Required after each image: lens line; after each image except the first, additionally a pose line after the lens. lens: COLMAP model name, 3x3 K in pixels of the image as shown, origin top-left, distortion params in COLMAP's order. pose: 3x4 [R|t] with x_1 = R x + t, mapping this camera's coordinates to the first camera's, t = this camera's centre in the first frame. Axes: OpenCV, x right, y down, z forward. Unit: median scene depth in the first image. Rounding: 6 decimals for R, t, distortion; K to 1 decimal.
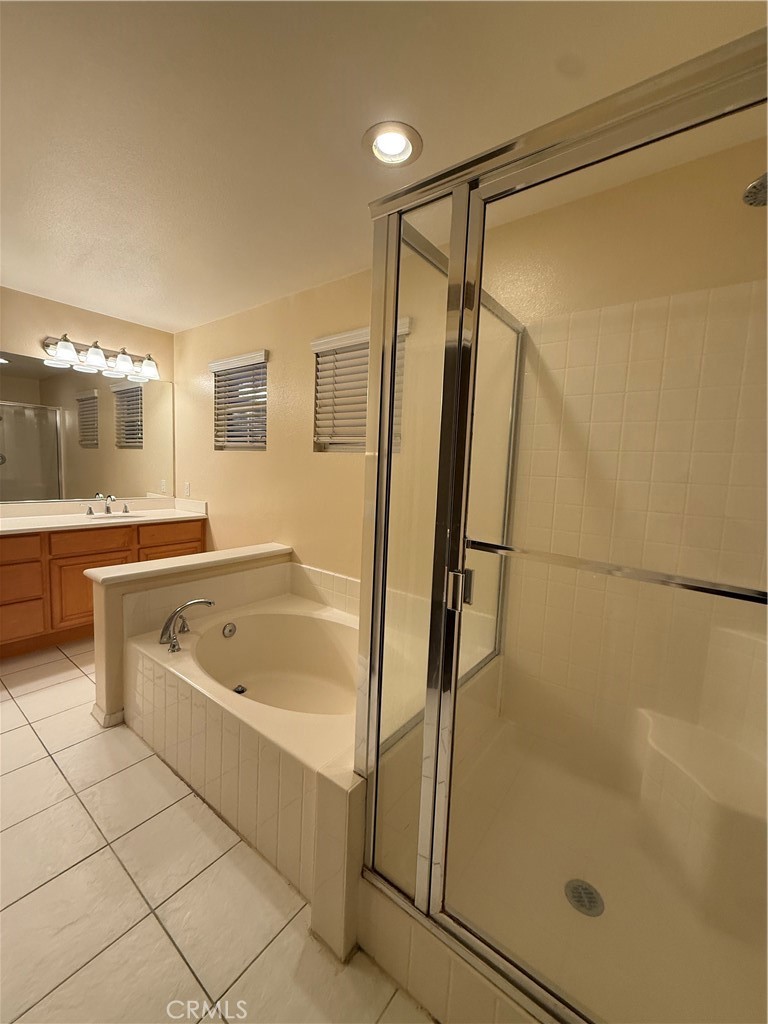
lens RADIAL K [[410.1, 0, 382.2], [0, 410.1, 510.7], [0, 0, 1]] dist [-0.001499, 0.000309]
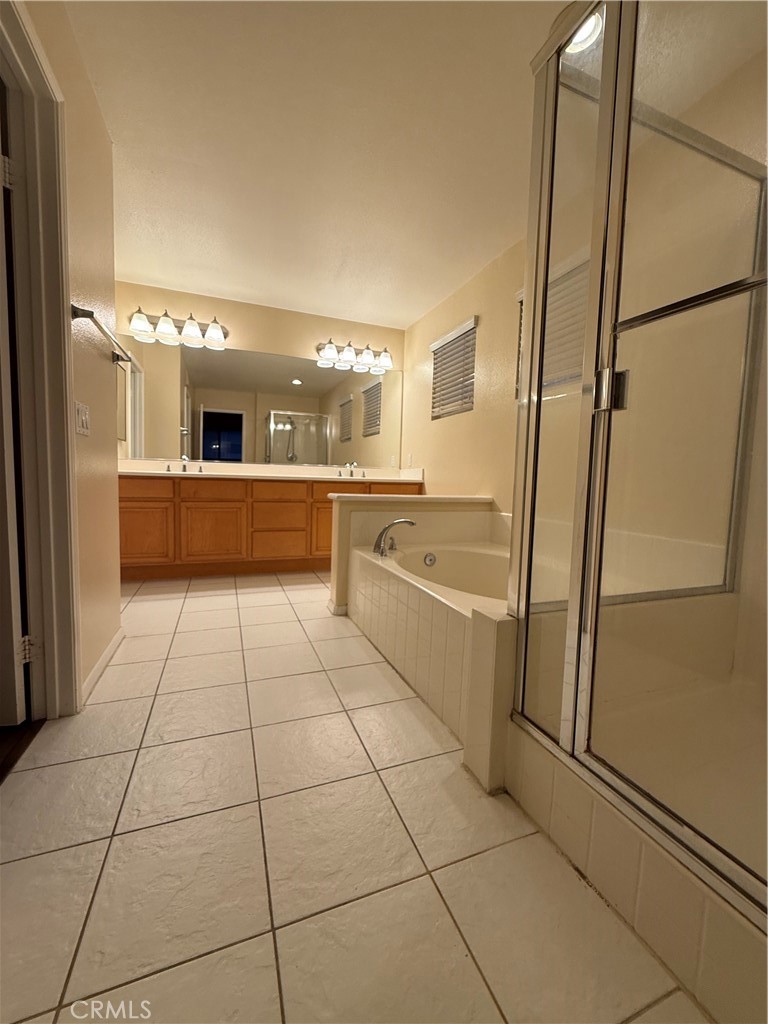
lens RADIAL K [[410.1, 0, 383.4], [0, 410.1, 509.5], [0, 0, 1]] dist [-0.001499, 0.000309]
pose [[0.856566, 0.021227, -0.515601, 0.106364], [-0.047405, 0.998166, -0.037661, 0.235100], [0.513856, 0.056701, 0.856000, -0.035533]]
